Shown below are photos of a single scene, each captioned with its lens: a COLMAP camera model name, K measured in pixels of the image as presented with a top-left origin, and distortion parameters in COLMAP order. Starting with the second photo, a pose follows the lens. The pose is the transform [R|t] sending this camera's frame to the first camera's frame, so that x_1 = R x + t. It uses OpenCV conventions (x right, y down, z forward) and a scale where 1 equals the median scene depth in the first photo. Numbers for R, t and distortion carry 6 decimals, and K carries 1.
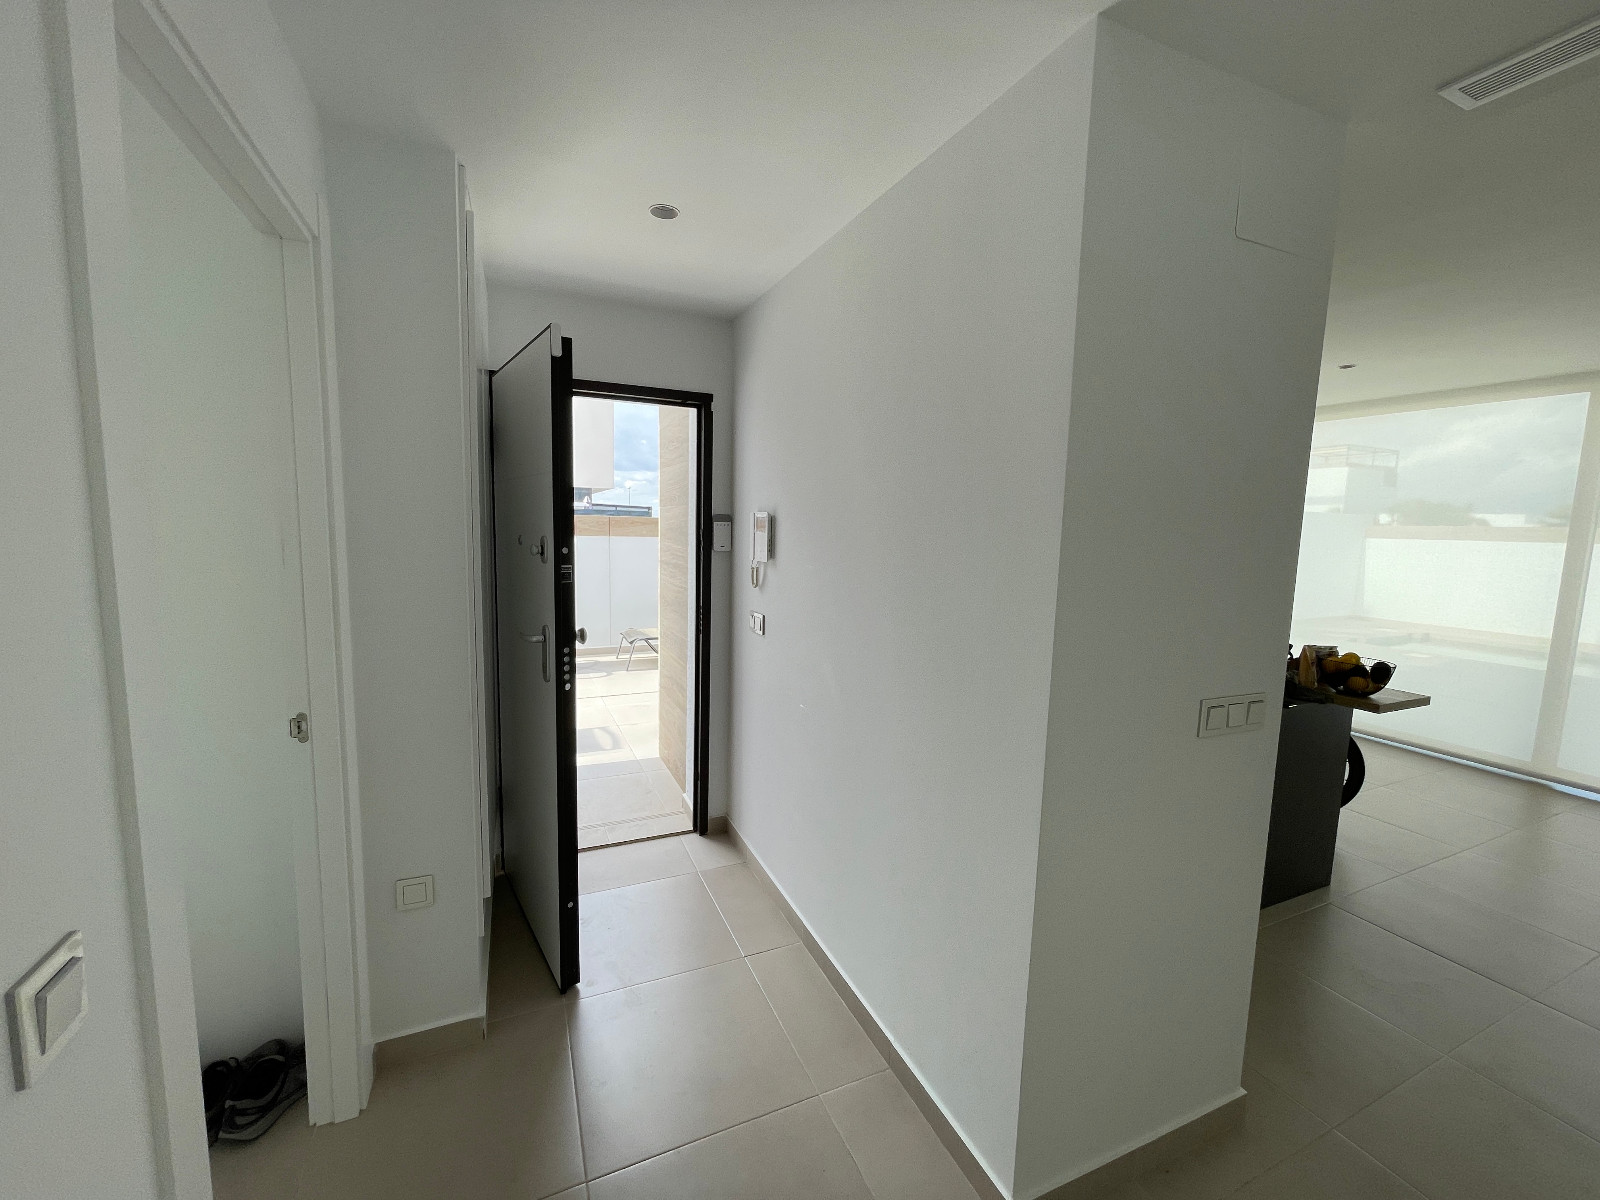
lens RADIAL K [[642.3, 0, 800.2], [0, 642.3, 594.0], [0, 0, 1]] dist [0.002212, -0.002043]
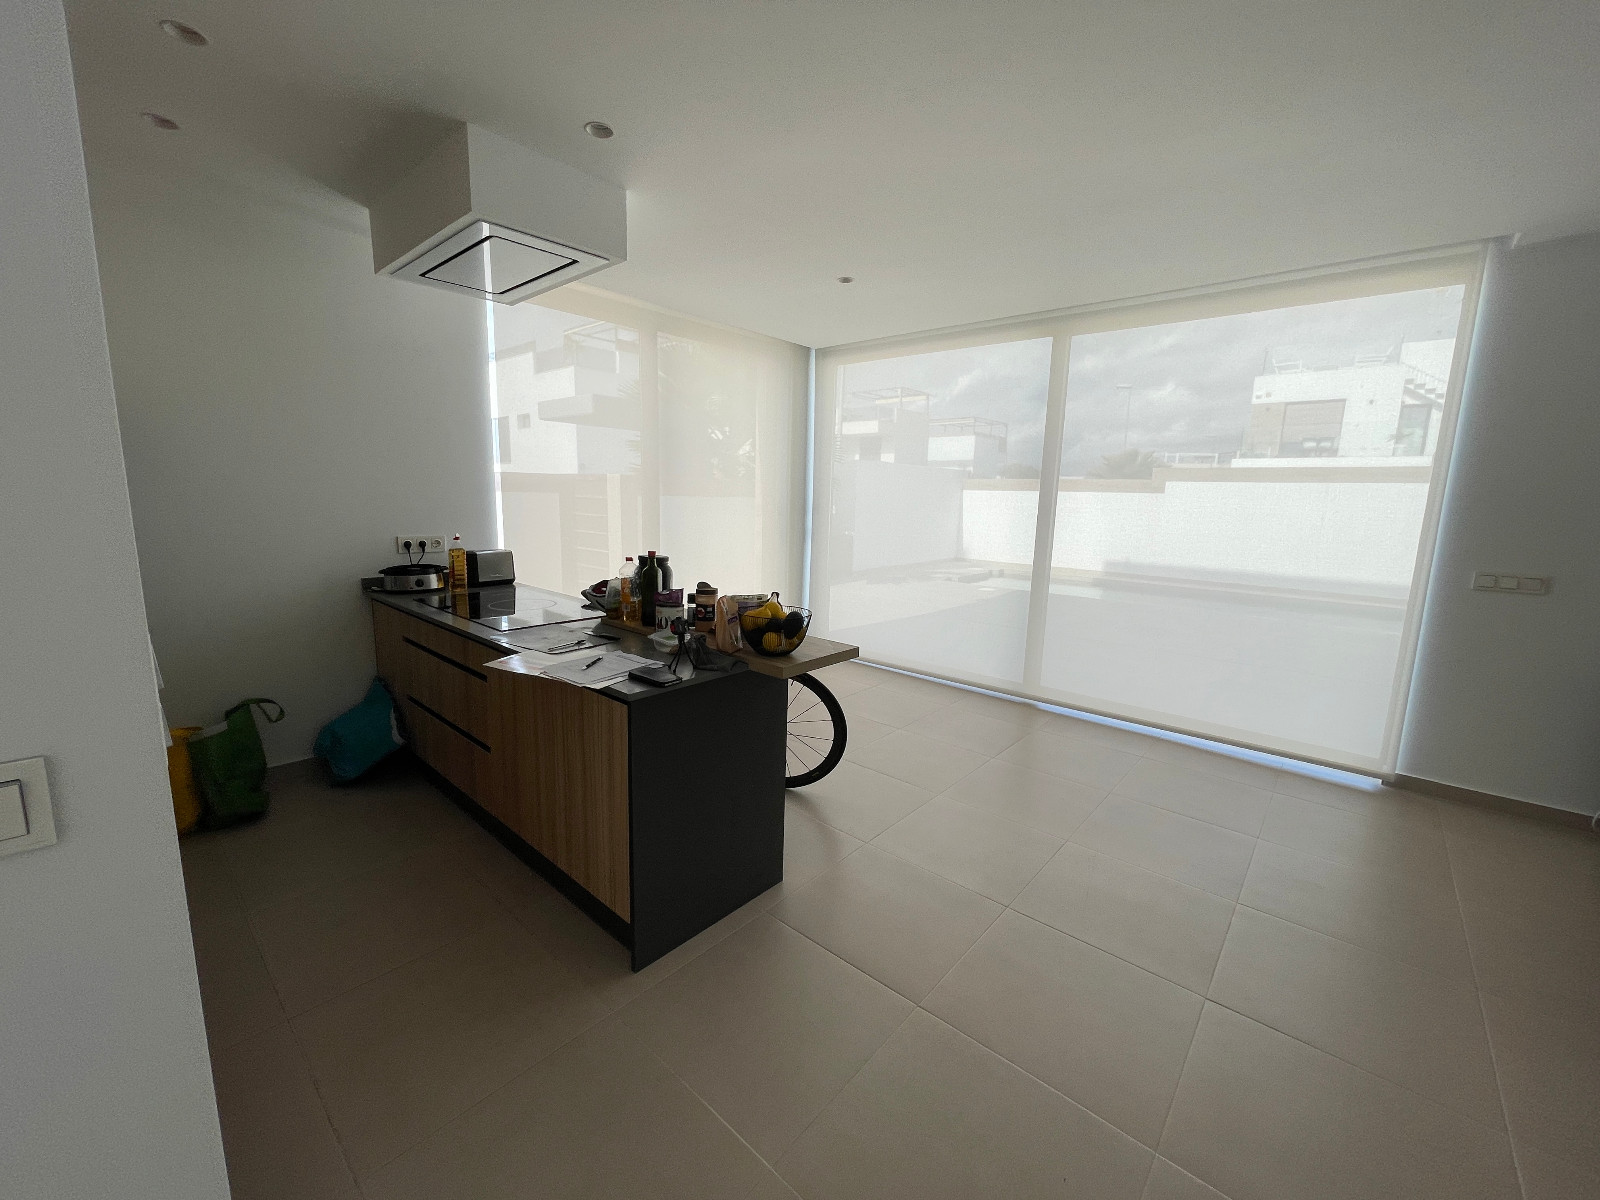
lens RADIAL K [[642.3, 0, 794.7], [0, 642.3, 600.5], [0, 0, 1]] dist [0.002212, -0.002043]
pose [[0.913938, -0.083162, 0.397243, 0.167974], [0.058741, 0.995580, 0.073276, 0.010143], [-0.401581, -0.043635, 0.914783, 0.081299]]
